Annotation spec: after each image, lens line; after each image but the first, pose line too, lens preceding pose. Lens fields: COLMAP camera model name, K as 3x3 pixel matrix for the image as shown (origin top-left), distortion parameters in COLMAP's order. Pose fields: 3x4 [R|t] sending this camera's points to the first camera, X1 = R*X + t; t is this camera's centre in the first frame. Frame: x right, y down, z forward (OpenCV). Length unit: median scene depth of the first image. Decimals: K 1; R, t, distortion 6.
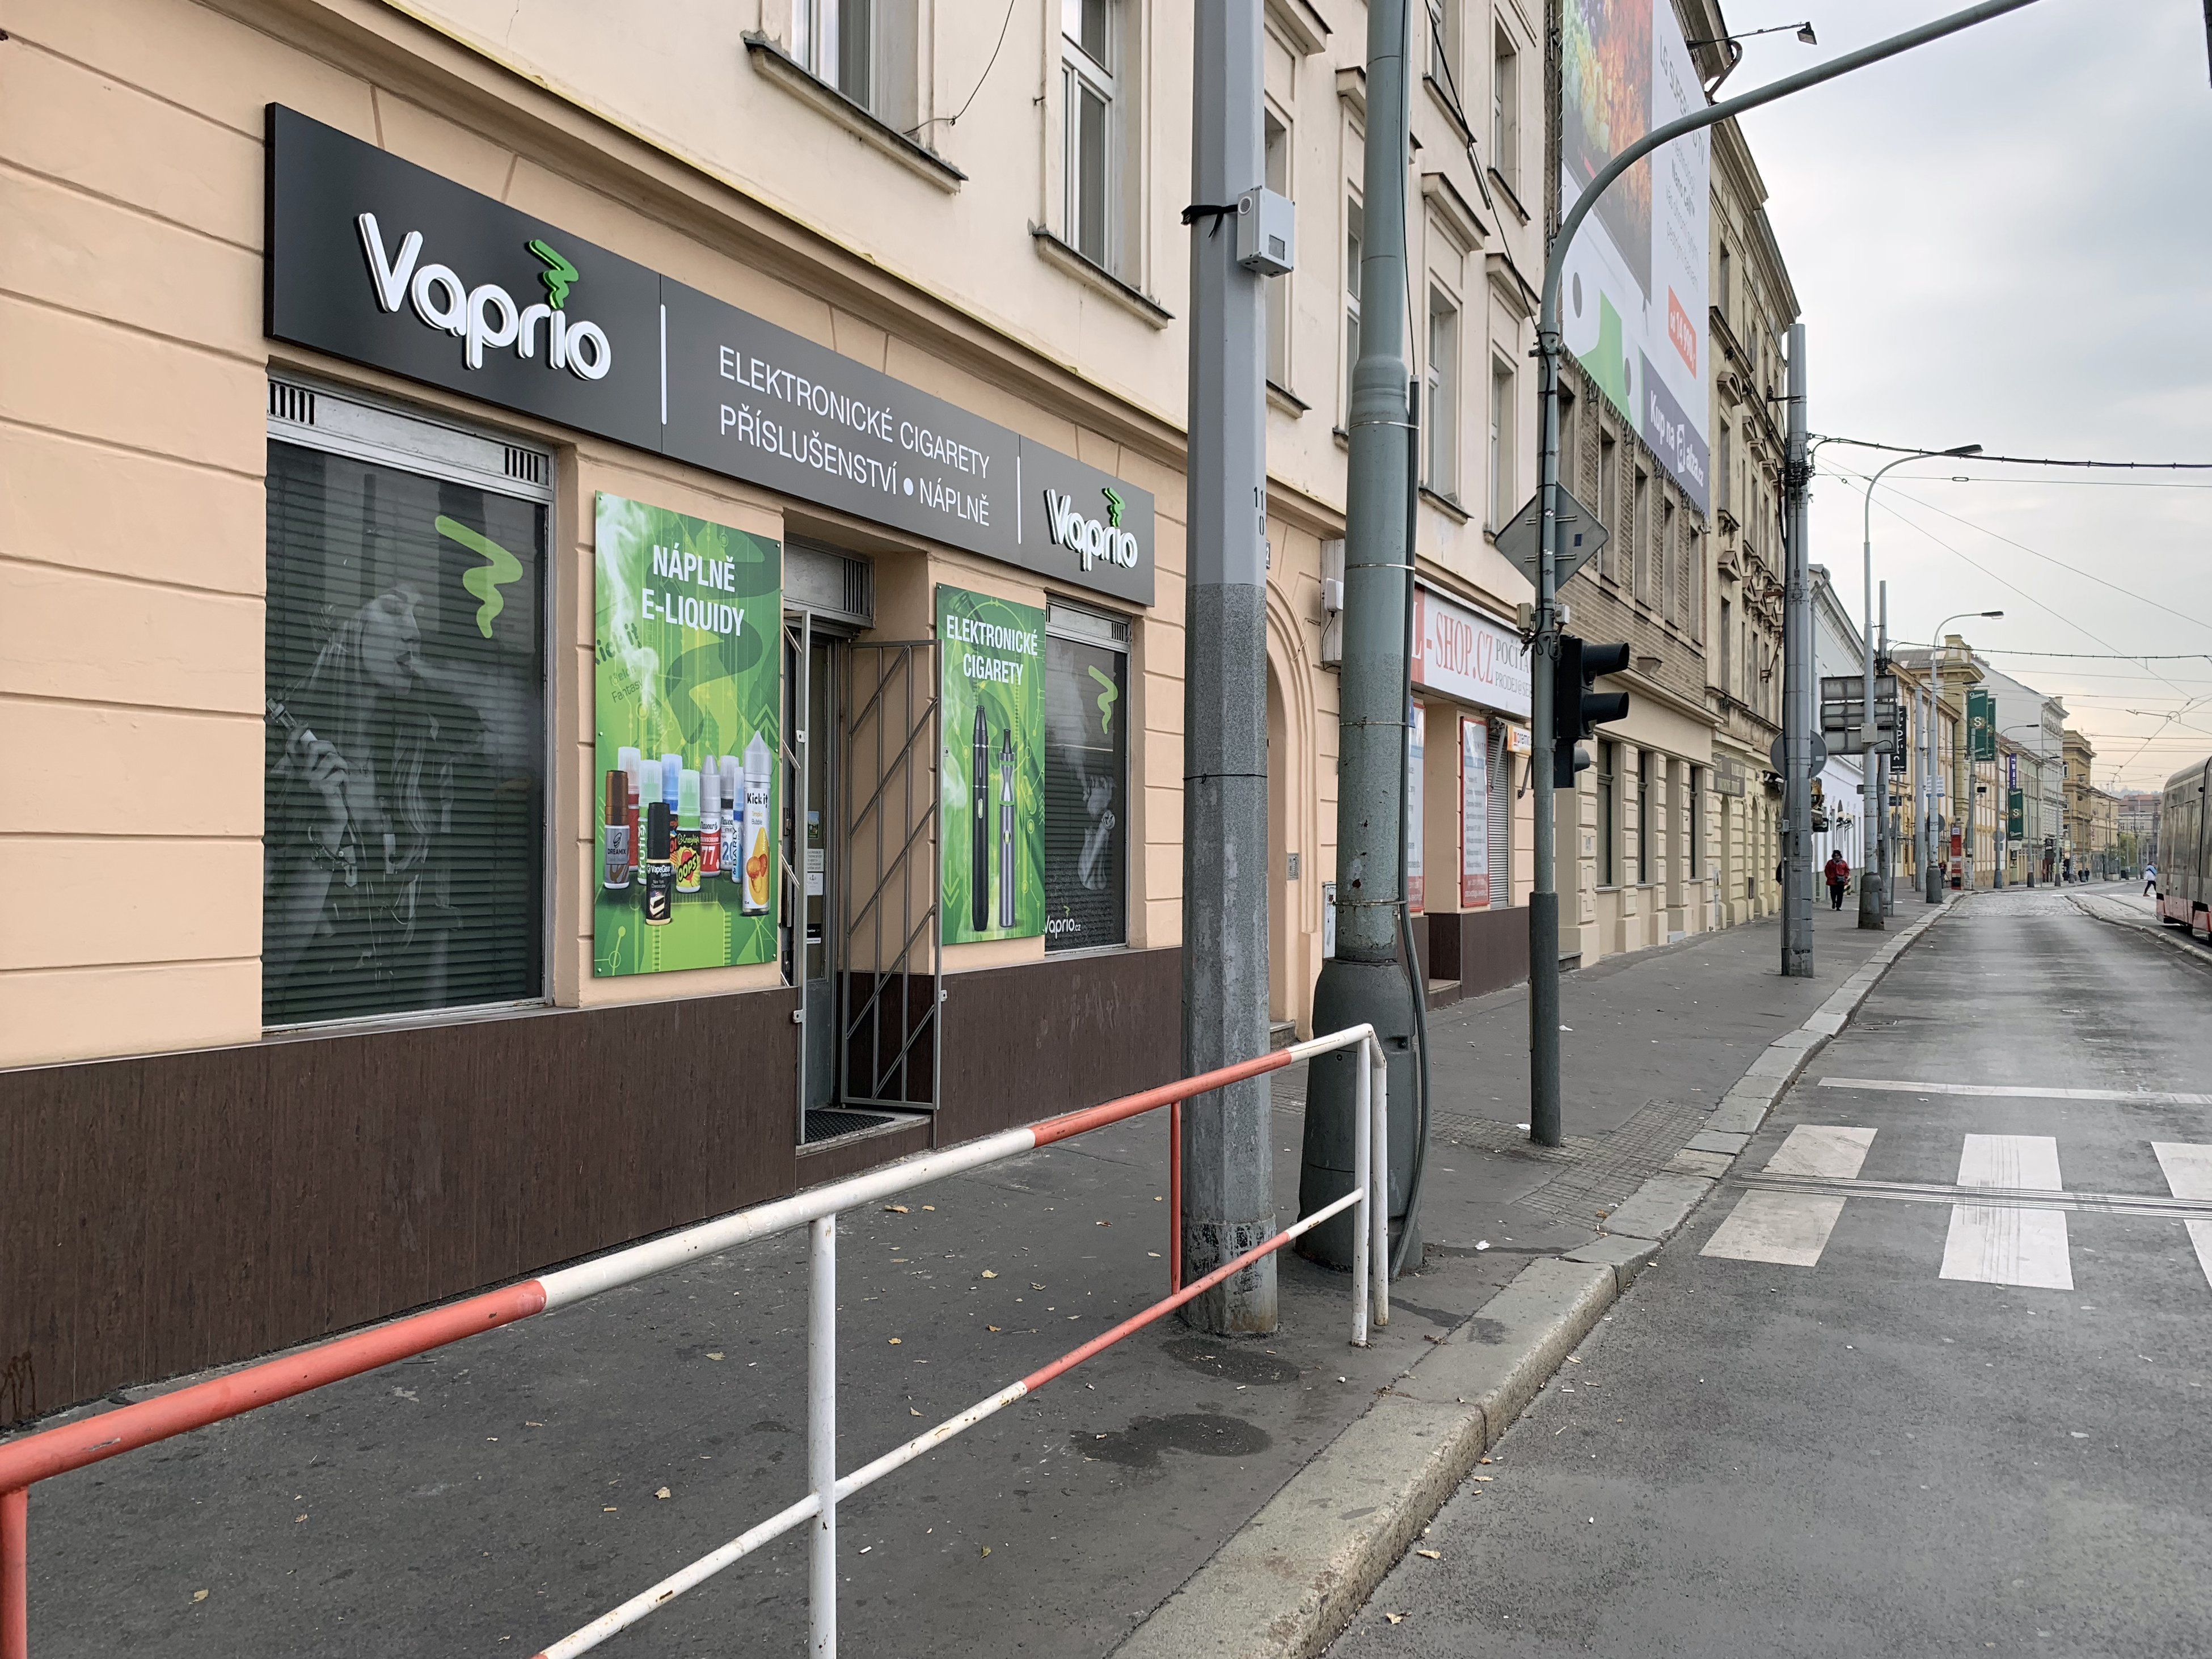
lens RADIAL K [[1816.6, 0, 1100.3], [0, 1816.6, 835.1], [0, 0, 1]] dist [0.055163, -0.075626]
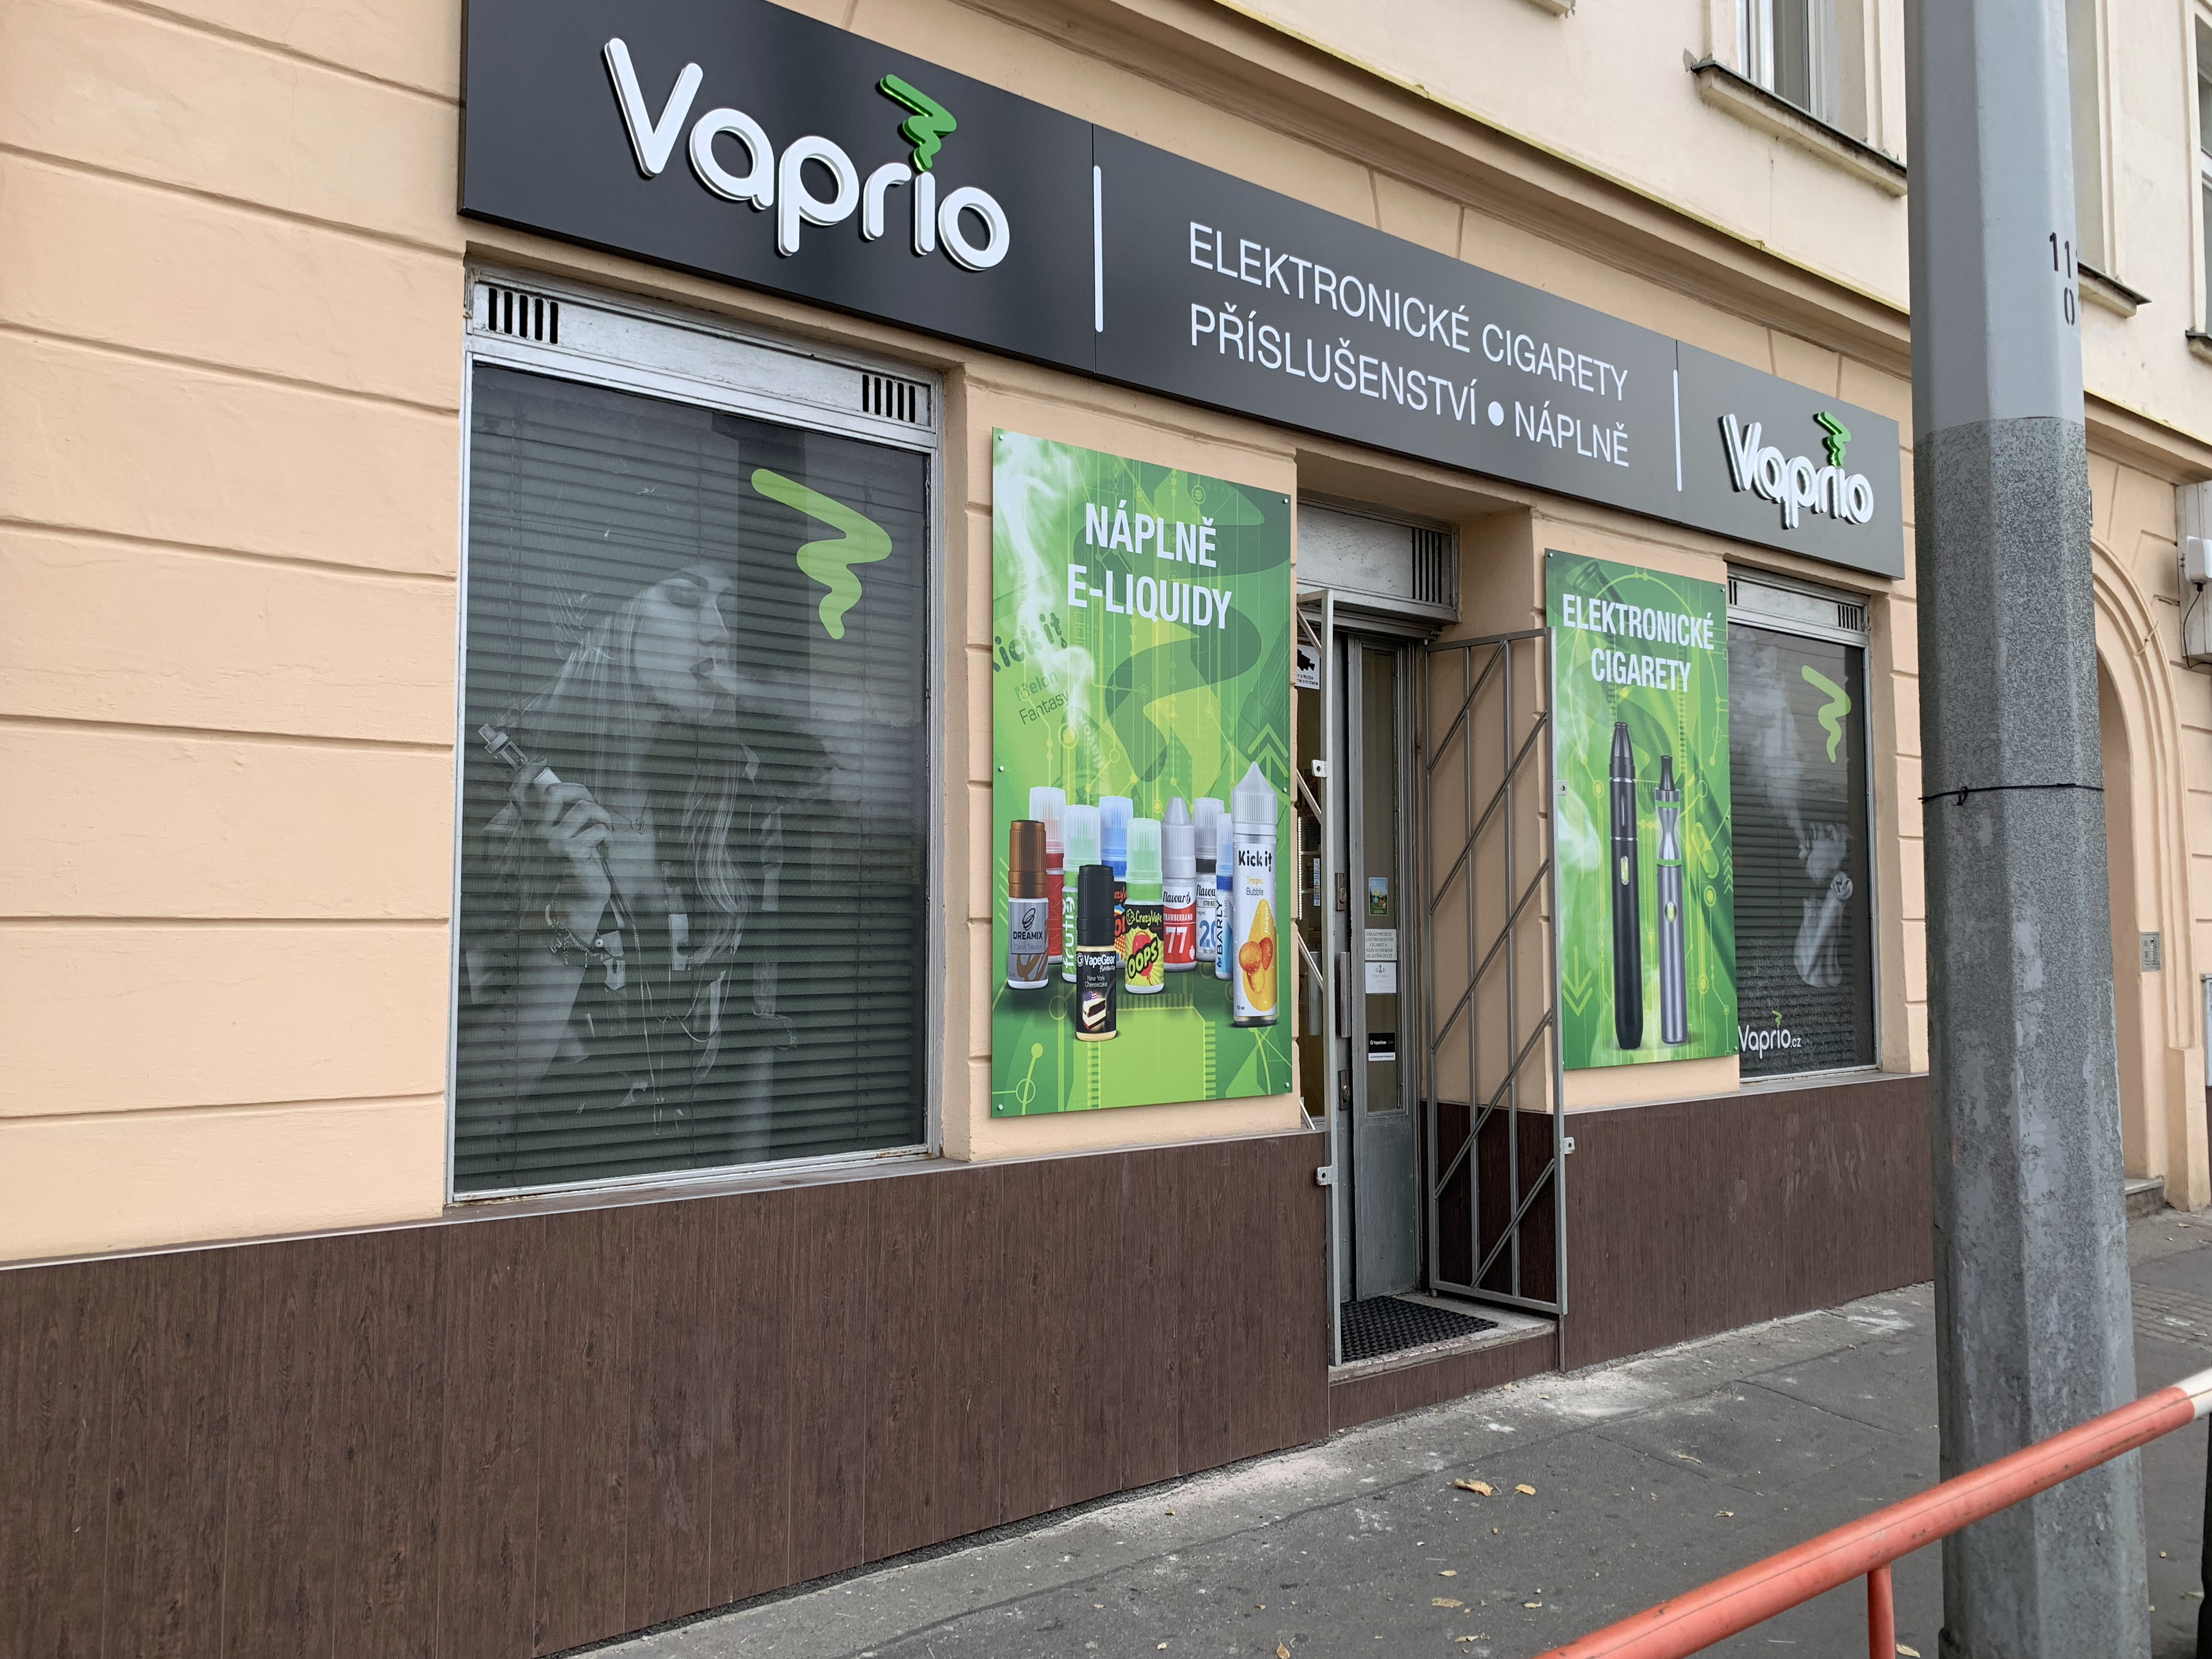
lens RADIAL K [[1816.6, 0, 1058.3], [0, 1816.6, 803.8], [0, 0, 1]] dist [0.055163, -0.075626]
pose [[0.910612, -0.032136, -0.412011, 0.033014], [0.007897, 0.998143, -0.060400, 0.000552], [0.413187, 0.051748, 0.909175, 0.367837]]
